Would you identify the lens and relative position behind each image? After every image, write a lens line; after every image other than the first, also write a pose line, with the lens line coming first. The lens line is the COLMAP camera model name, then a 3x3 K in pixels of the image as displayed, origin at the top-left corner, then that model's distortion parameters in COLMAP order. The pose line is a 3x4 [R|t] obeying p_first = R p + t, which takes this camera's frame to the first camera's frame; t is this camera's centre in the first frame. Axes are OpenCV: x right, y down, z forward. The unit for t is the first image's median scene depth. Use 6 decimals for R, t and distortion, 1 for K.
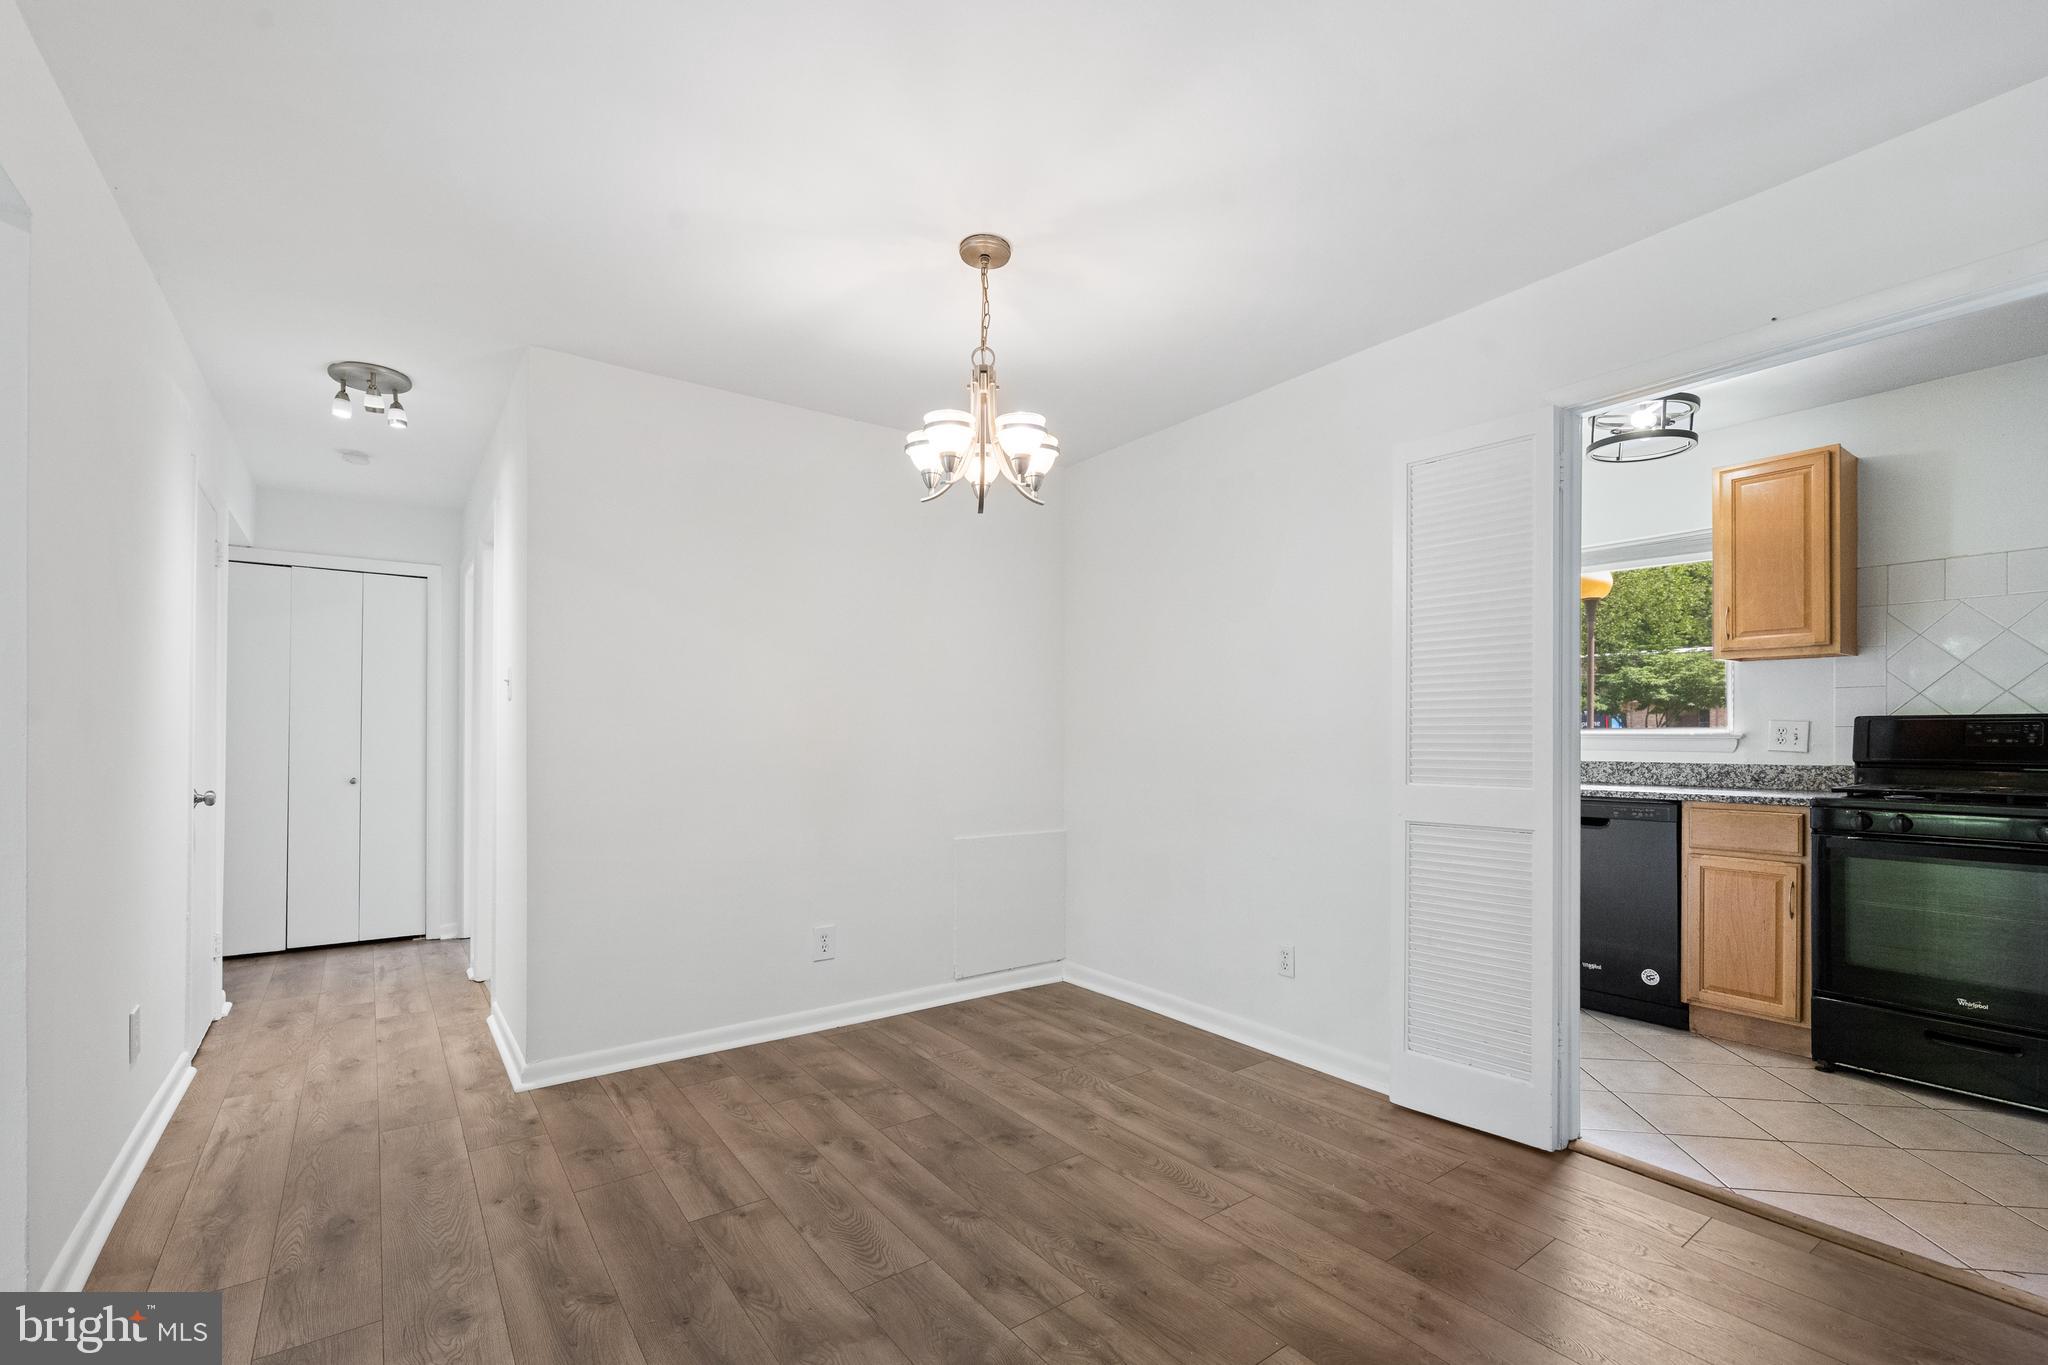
lens RADIAL K [[883.0, 0, 1034.7], [0, 883.0, 735.6], [0, 0, 1]] dist [0.004984, 0.000244]
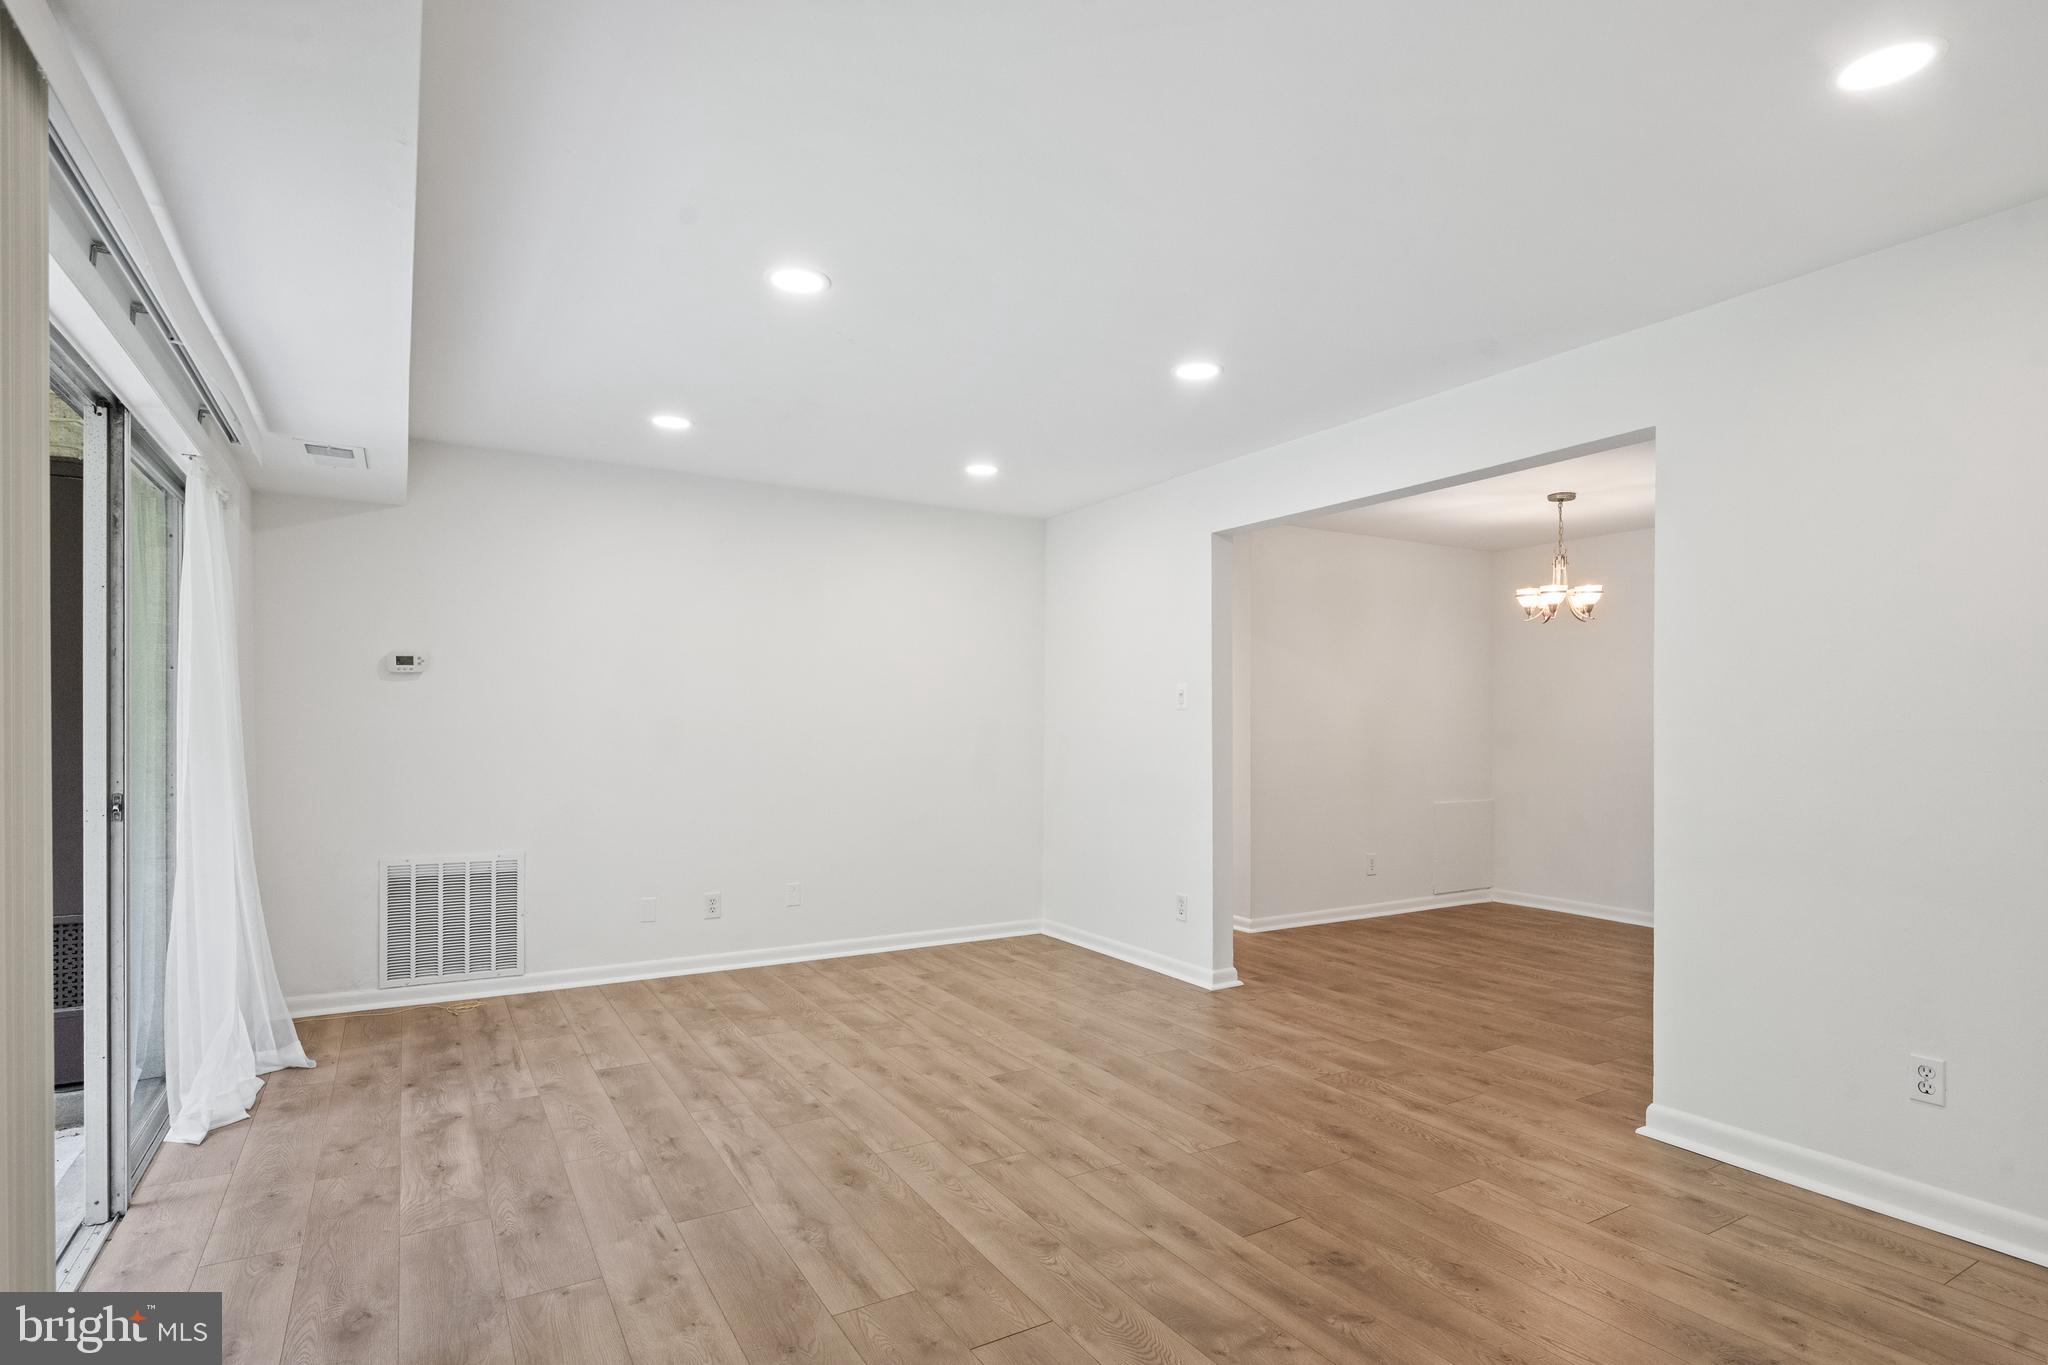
lens RADIAL K [[1047.9, 0, 1041.4], [0, 1047.9, 735.1], [0, 0, 1]] dist [-0.001268, 0.000274]
pose [[0.996381, 0.003331, -0.084936, -0.914813], [-0.002237, 0.999913, 0.012975, -0.035825], [0.084972, -0.012738, 0.996302, -1.300204]]
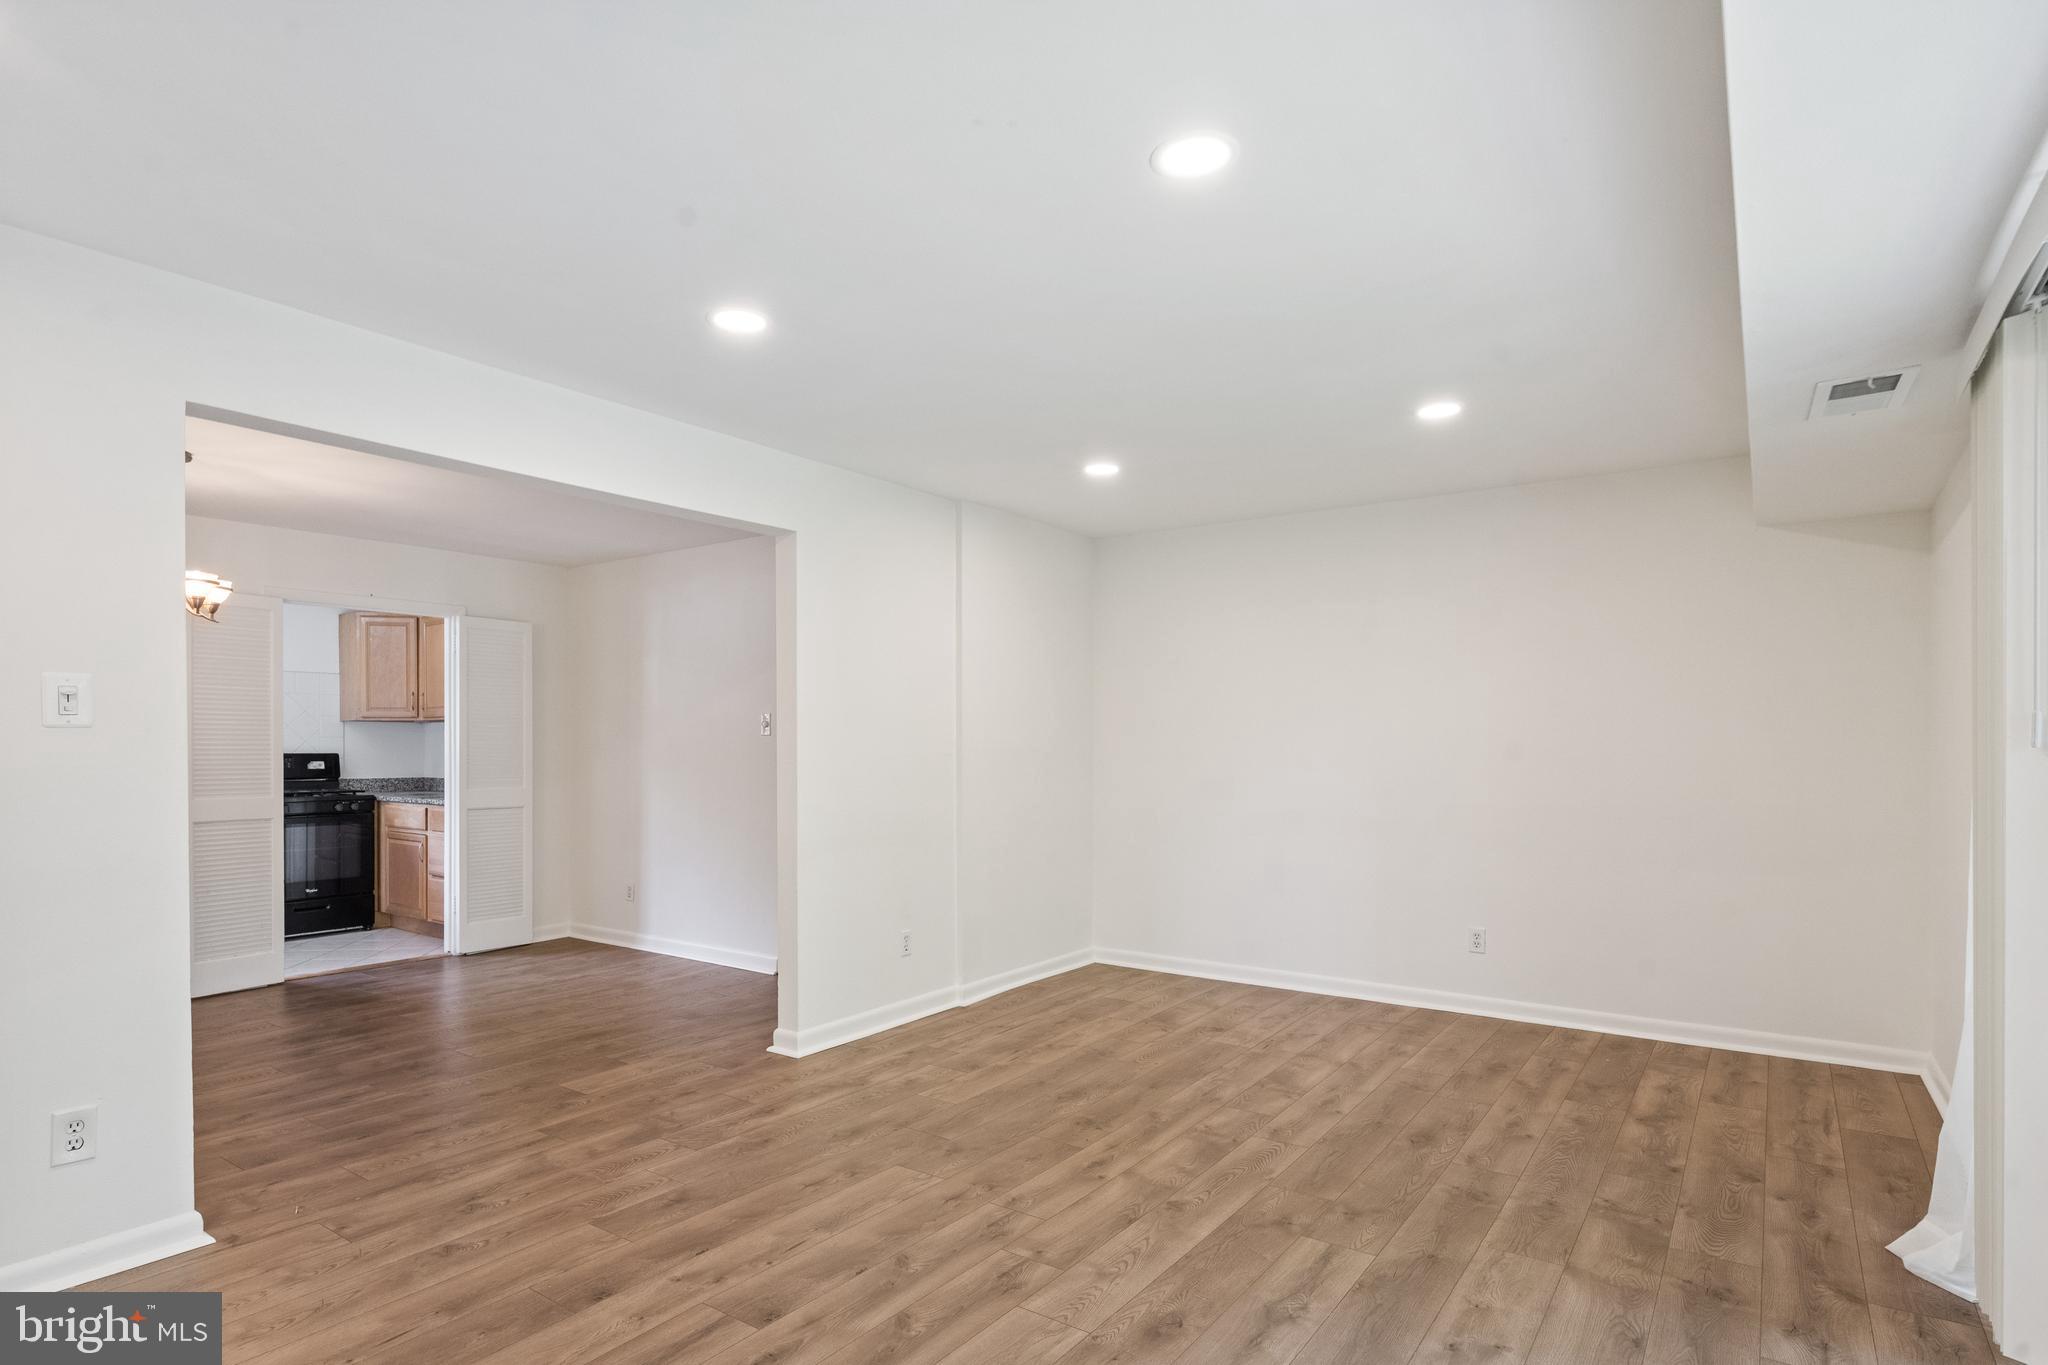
lens RADIAL K [[1047.9, 0, 1041.4], [0, 1047.9, 735.1], [0, 0, 1]] dist [-0.001268, 0.000274]
pose [[-0.322698, 0.014089, 0.946397, -2.006633], [0.000672, 0.999892, -0.014656, -0.034802], [-0.946502, -0.004094, -0.322673, 0.157869]]
